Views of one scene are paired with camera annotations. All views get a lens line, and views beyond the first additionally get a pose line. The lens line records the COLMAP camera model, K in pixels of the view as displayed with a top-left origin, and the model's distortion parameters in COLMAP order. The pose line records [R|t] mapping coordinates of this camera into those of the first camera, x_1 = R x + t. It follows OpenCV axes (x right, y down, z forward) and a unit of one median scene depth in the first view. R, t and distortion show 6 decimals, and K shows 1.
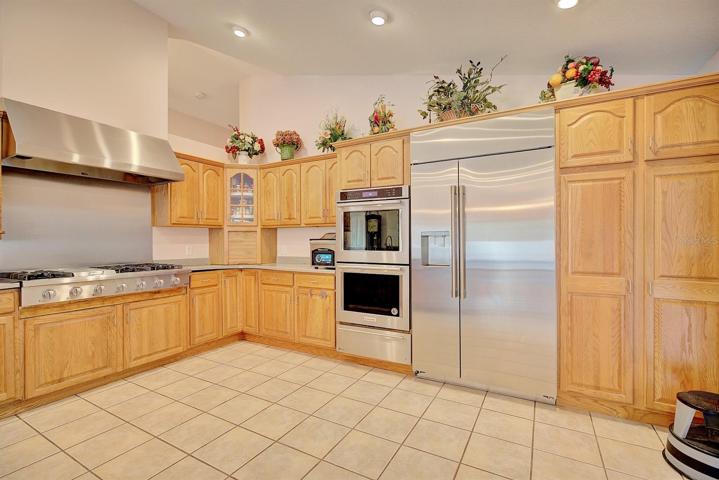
lens RADIAL K [[330.6, 0, 358.7], [0, 330.6, 242.0], [0, 0, 1]] dist [0.002374, -0.000394]
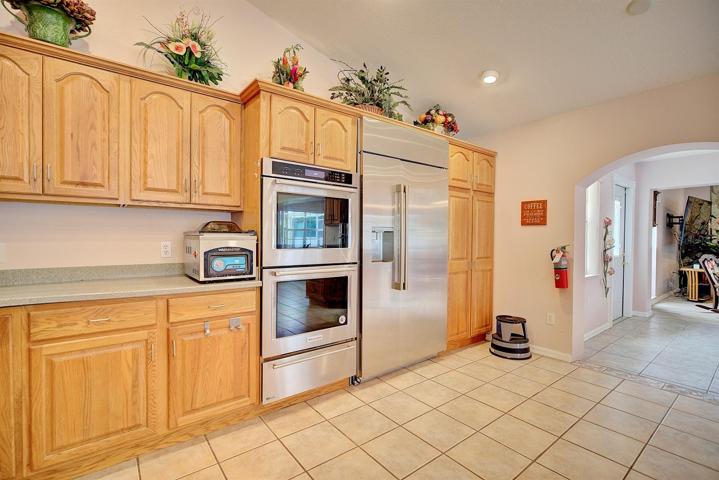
lens RADIAL K [[330.6, 0, 361.5], [0, 330.6, 241.4], [0, 0, 1]] dist [0.002374, -0.000394]
pose [[0.373728, -0.009666, 0.927488, -0.658284], [-0.009947, 0.999846, 0.014428, -0.002151], [-0.927485, -0.014618, 0.373574, 0.646168]]
